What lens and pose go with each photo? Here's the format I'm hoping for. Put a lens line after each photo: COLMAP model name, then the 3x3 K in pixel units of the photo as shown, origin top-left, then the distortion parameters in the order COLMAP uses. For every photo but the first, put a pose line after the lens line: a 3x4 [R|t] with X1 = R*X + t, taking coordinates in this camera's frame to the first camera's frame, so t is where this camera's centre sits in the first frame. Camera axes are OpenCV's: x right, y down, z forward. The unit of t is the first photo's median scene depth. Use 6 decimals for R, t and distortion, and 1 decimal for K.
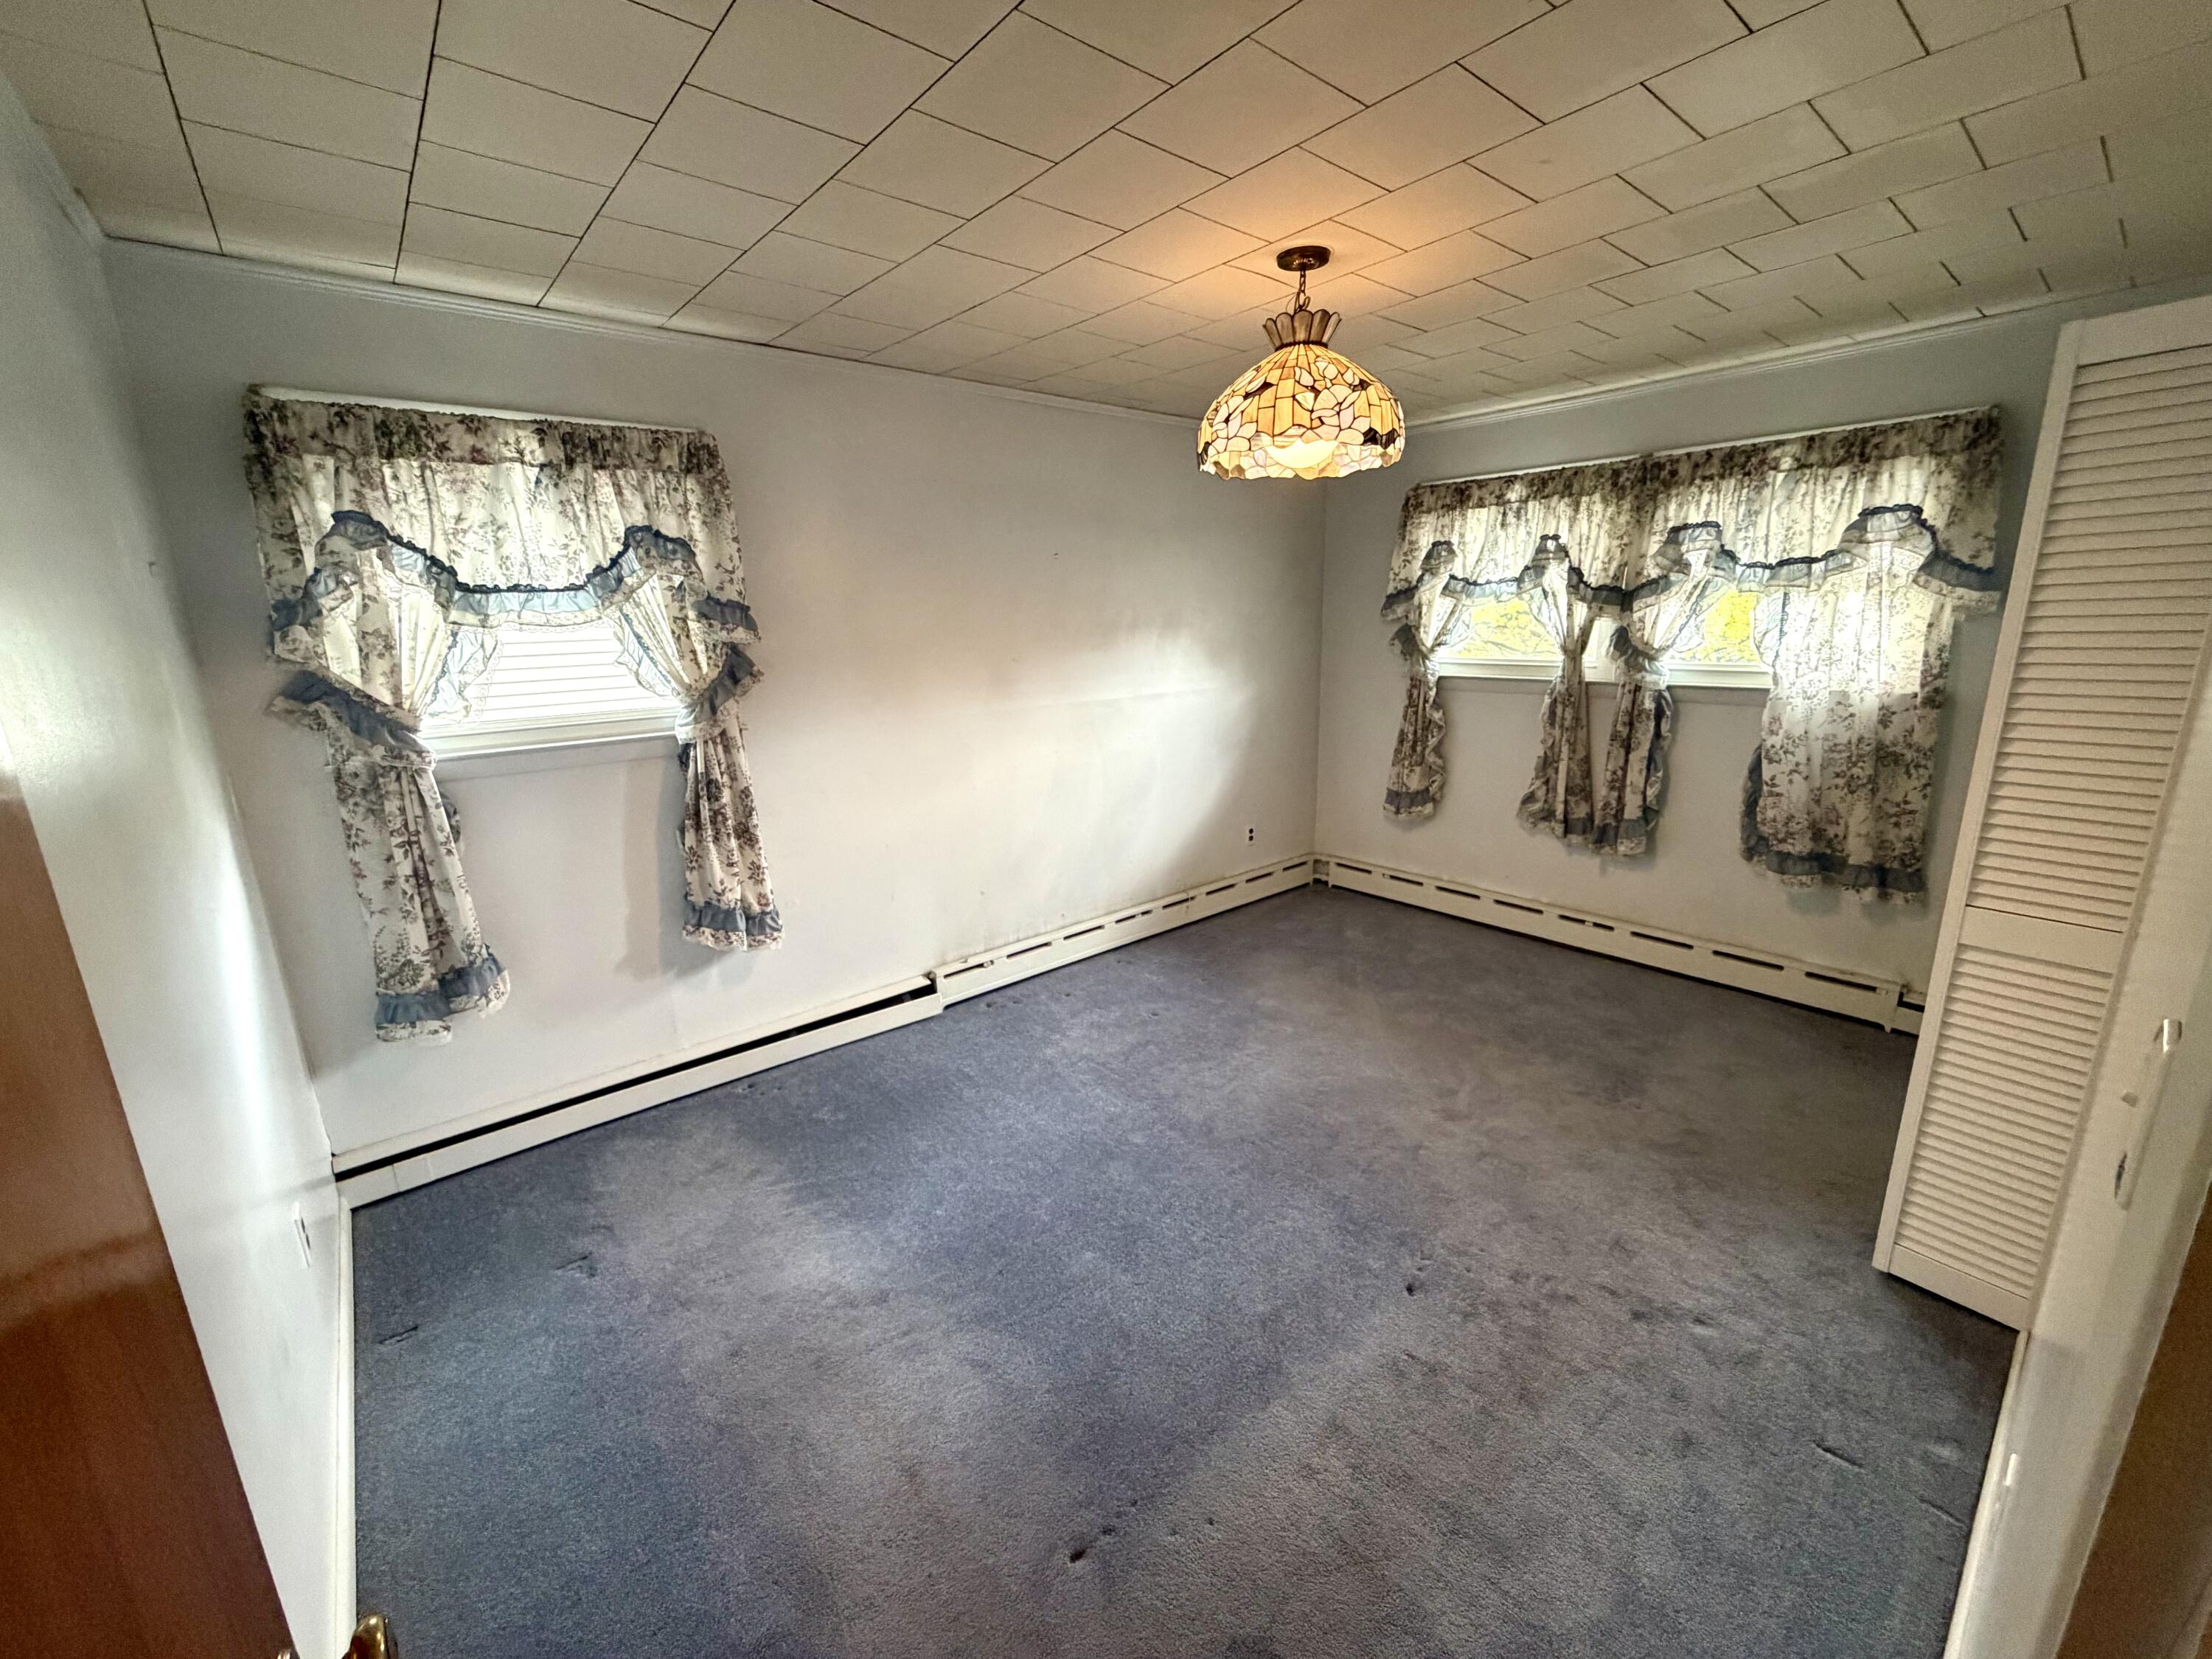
lens RADIAL K [[884.4, 0, 1106.9], [0, 884.4, 826.9], [0, 0, 1]] dist [0.000235, 0.000004]
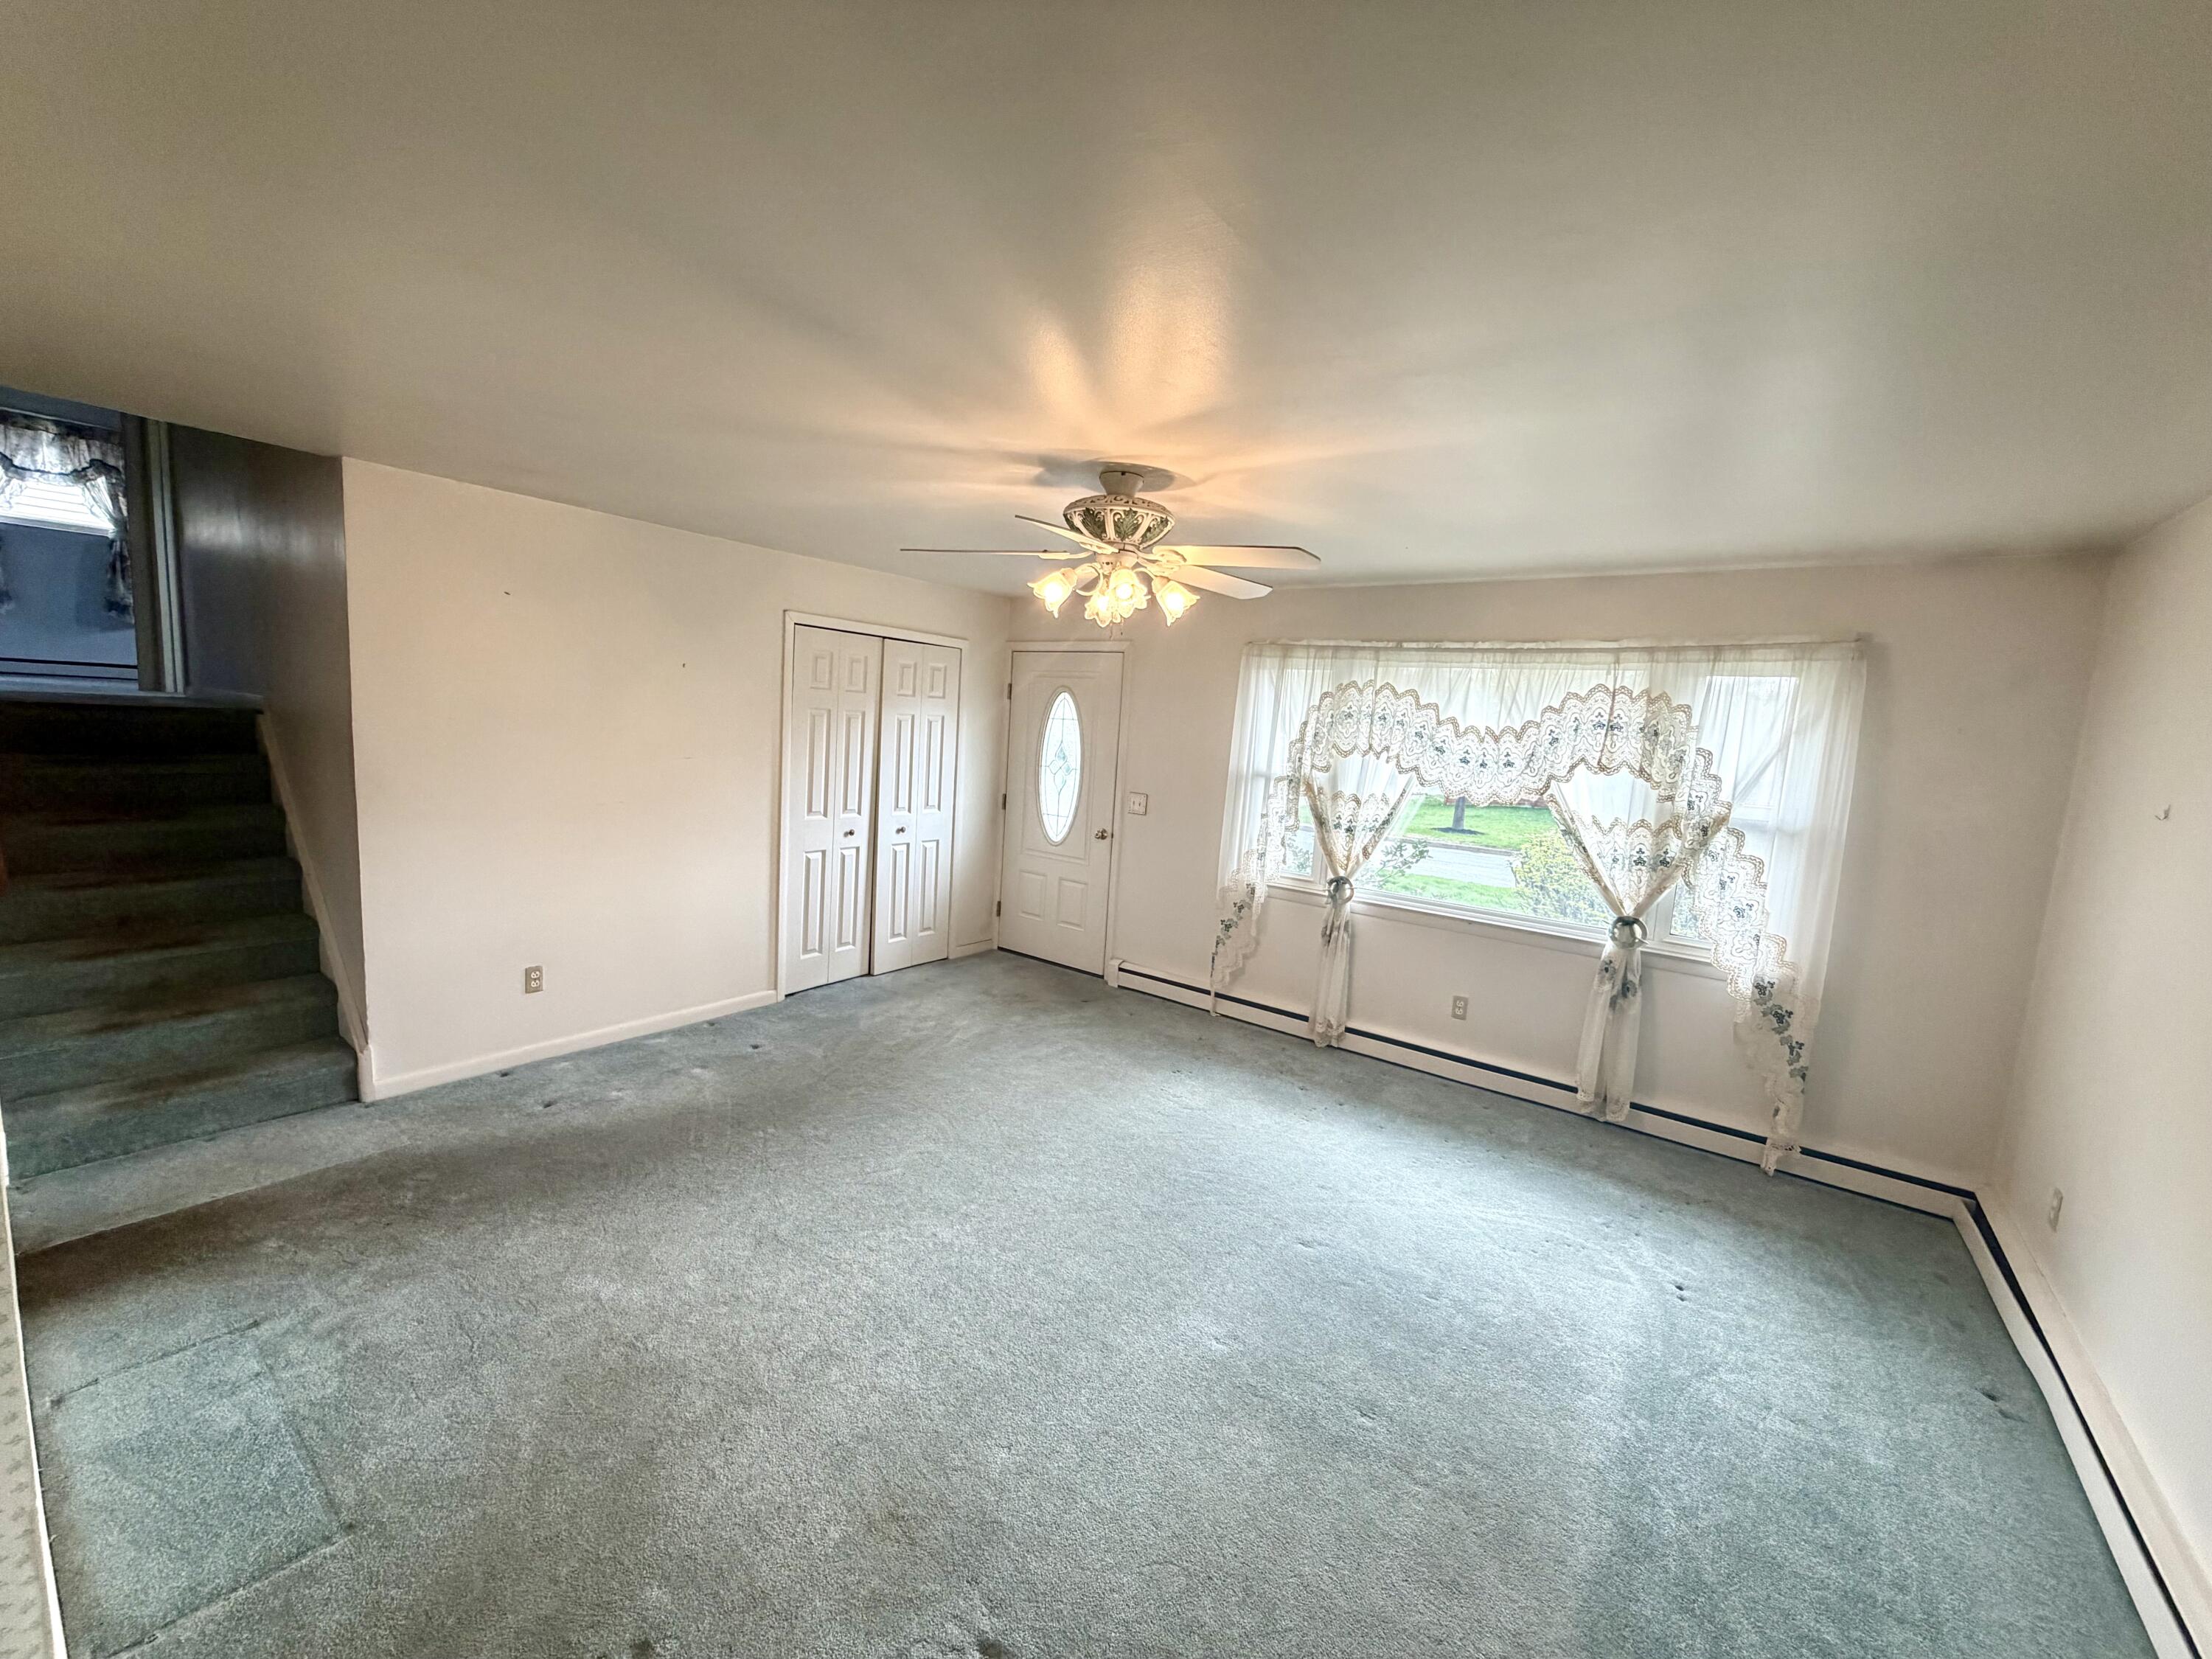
lens RADIAL K [[884.4, 0, 1109.2], [0, 884.4, 836.0], [0, 0, 1]] dist [0.000235, 0.000004]
pose [[0.969783, 0.046090, 0.239575, 2.089947], [-0.017255, 0.992491, -0.121093, 1.201222], [-0.243357, 0.113300, 0.963297, -2.509573]]
